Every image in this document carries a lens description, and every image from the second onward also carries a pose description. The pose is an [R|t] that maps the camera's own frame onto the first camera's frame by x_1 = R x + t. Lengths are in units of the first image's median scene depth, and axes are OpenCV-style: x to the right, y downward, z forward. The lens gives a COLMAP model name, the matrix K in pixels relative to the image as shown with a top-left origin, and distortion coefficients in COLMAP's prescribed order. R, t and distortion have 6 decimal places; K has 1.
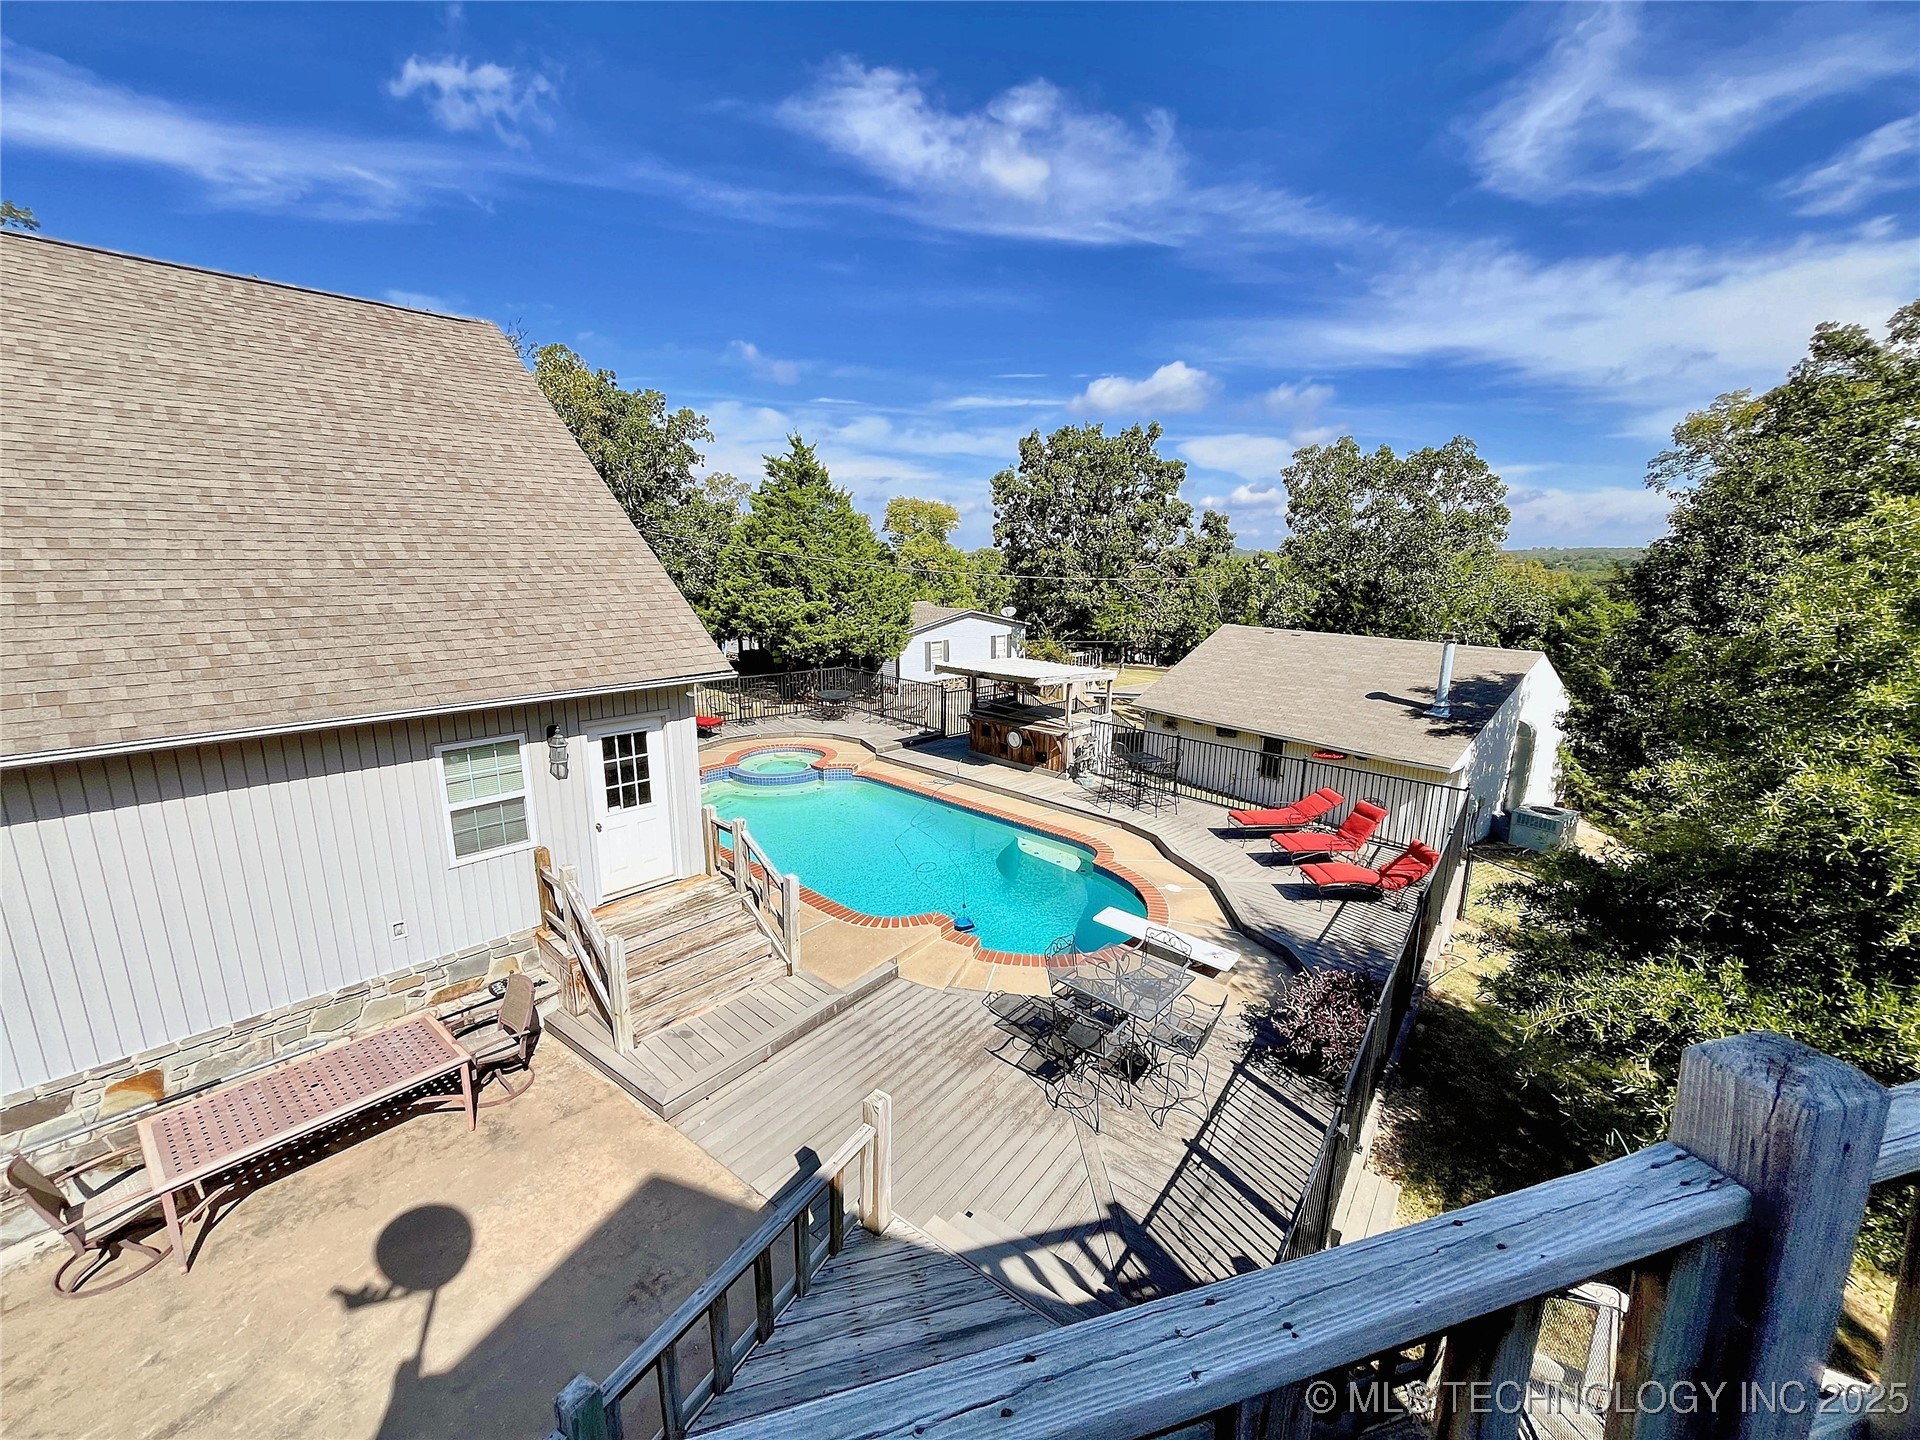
lens RADIAL K [[770.4, 0, 960.0], [0, 770.4, 720.0], [0, 0, 1]] dist [-0.016622, 0.003444]
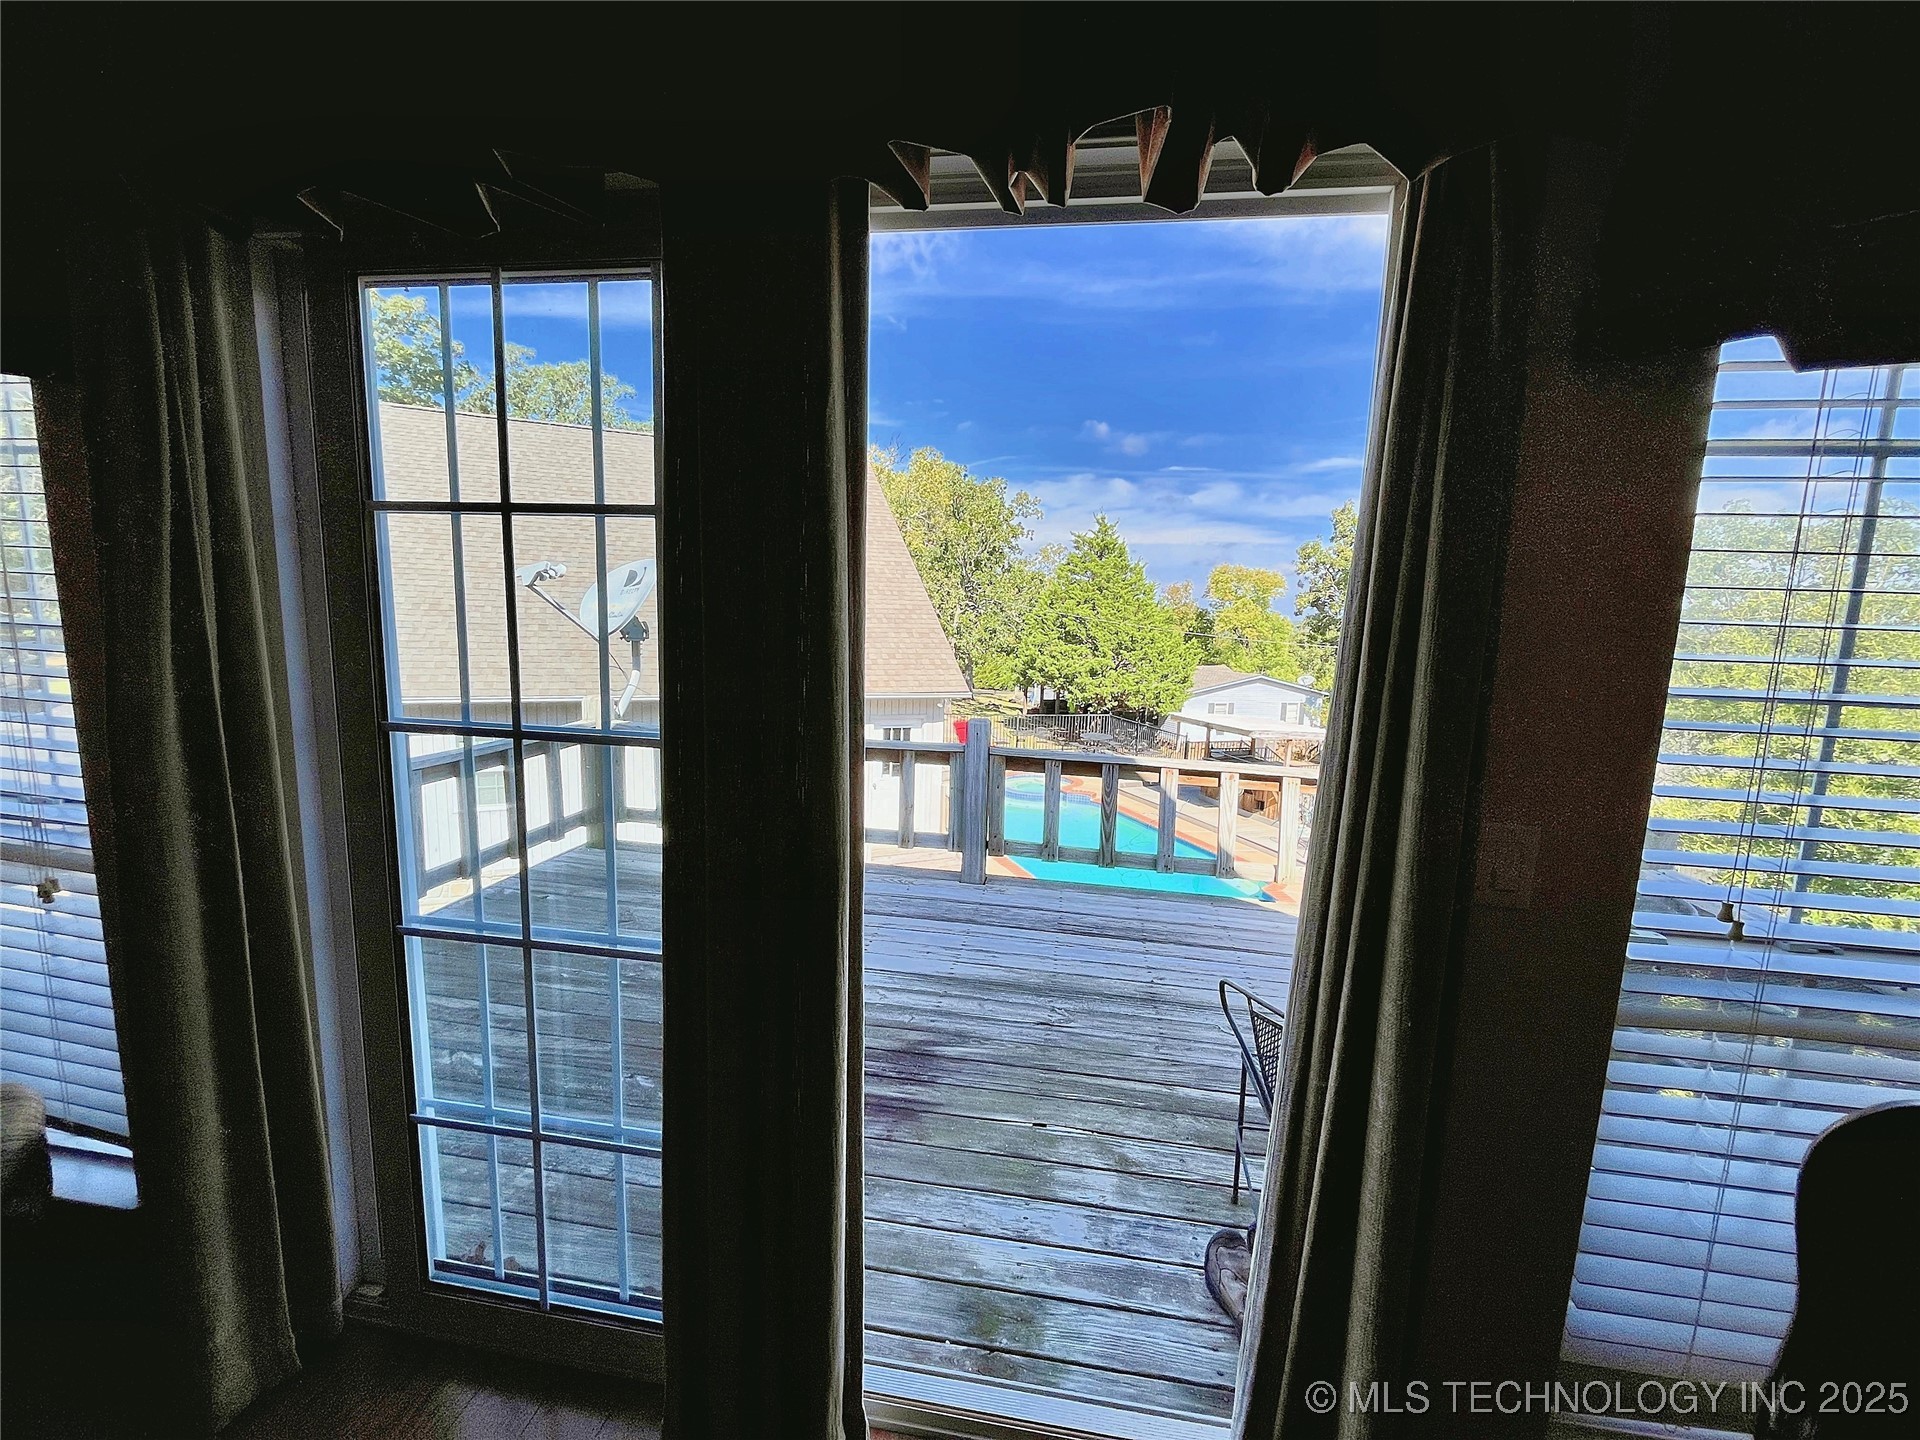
lens RADIAL K [[770.4, 0, 960.0], [0, 770.4, 720.0], [0, 0, 1]] dist [-0.016622, 0.003444]
pose [[0.910300, 0.081115, -0.405925, 0.071716], [-0.113293, 0.991992, -0.055835, 0.018009], [0.398145, 0.096815, 0.912199, -0.085005]]
